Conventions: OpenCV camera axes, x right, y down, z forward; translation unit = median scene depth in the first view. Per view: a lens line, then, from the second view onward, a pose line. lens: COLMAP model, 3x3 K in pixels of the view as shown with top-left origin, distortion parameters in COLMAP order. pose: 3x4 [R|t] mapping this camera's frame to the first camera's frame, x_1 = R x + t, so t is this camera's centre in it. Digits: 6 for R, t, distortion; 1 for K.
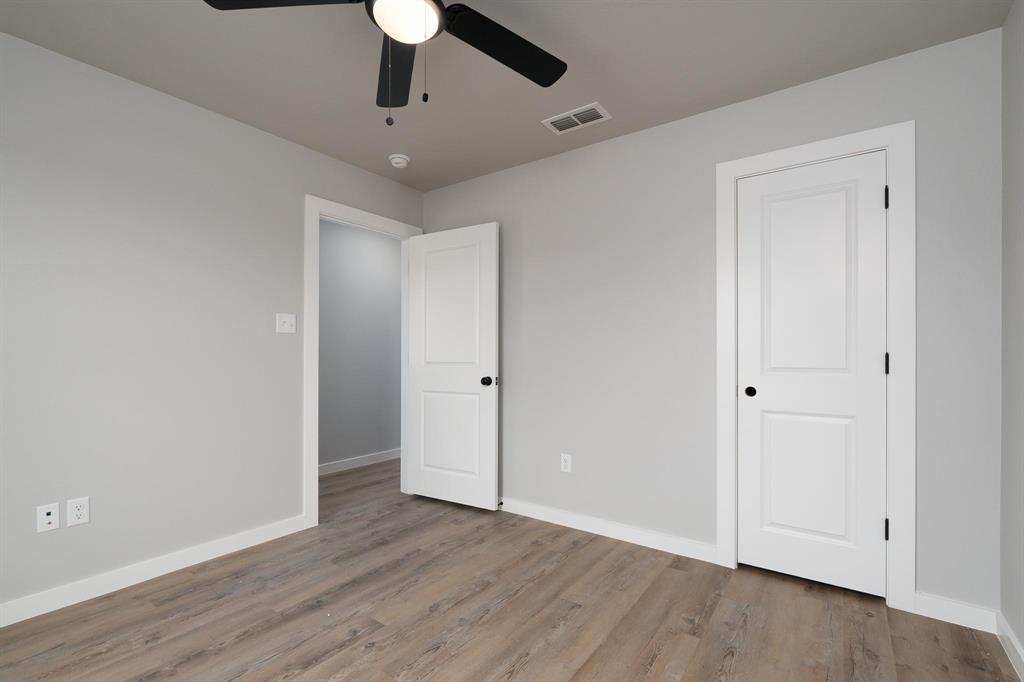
lens RADIAL K [[461.5, 0, 512.5], [0, 461.5, 346.9], [0, 0, 1]] dist [-0.003981, -0.000852]
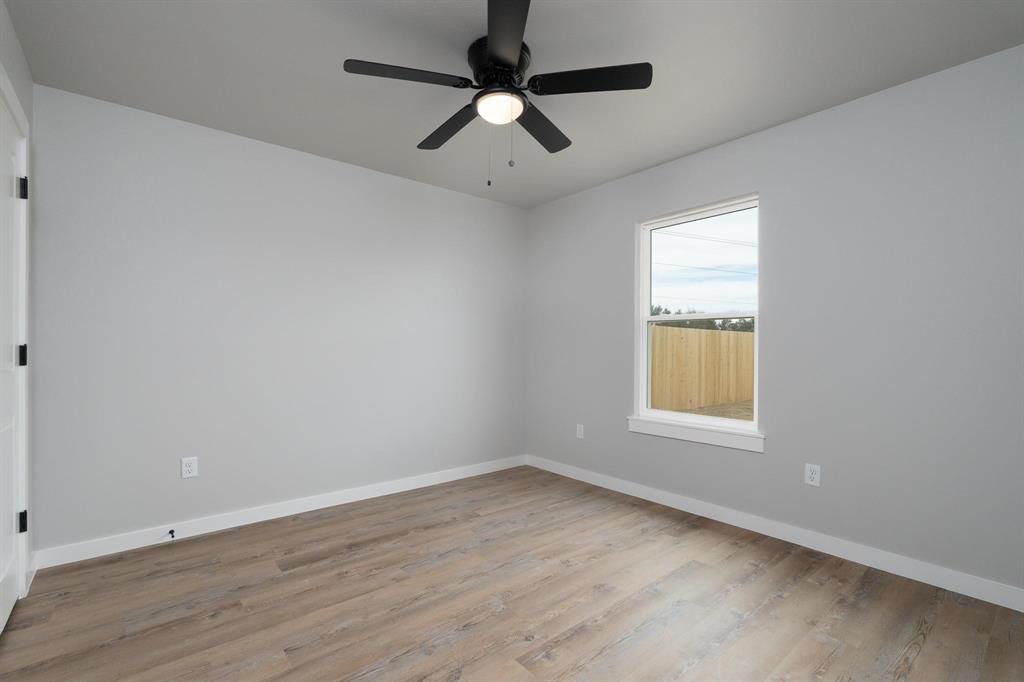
lens RADIAL K [[461.5, 0, 503.8], [0, 461.5, 346.1], [0, 0, 1]] dist [-0.003981, -0.000852]
pose [[-0.963566, -0.004269, 0.267437, -0.506090], [-0.009083, 0.999818, -0.016766, 0.034349], [-0.267317, -0.018584, -0.963429, 1.933288]]
